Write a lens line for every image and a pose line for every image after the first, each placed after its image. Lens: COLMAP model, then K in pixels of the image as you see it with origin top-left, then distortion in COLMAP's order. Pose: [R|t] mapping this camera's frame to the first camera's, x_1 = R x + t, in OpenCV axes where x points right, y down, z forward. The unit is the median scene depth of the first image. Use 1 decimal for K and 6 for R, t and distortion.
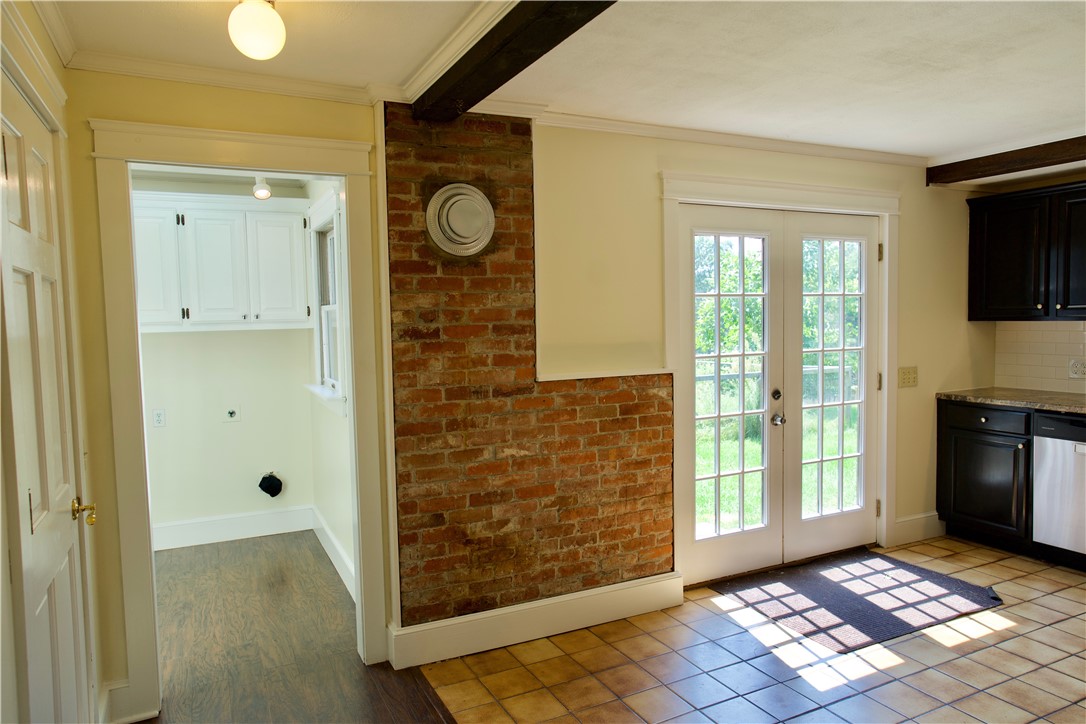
lens RADIAL K [[718.2, 0, 543.0], [0, 718.2, 362.0], [0, 0, 1]] dist [-0.047424, 0.052038]
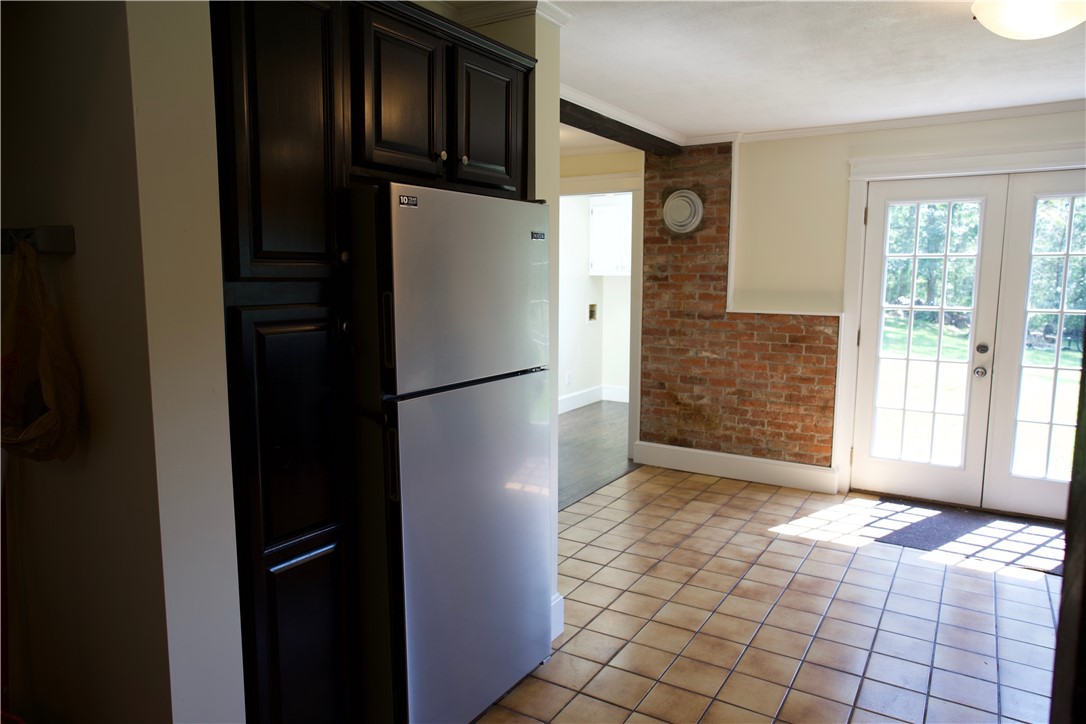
lens RADIAL K [[718.2, 0, 543.0], [0, 718.2, 362.0], [0, 0, 1]] dist [-0.047424, 0.052038]
pose [[0.526027, 0.127606, -0.840840, 1.115076], [-0.069516, 0.991823, 0.107030, -0.003921], [0.847622, 0.002151, 0.530597, -0.164192]]
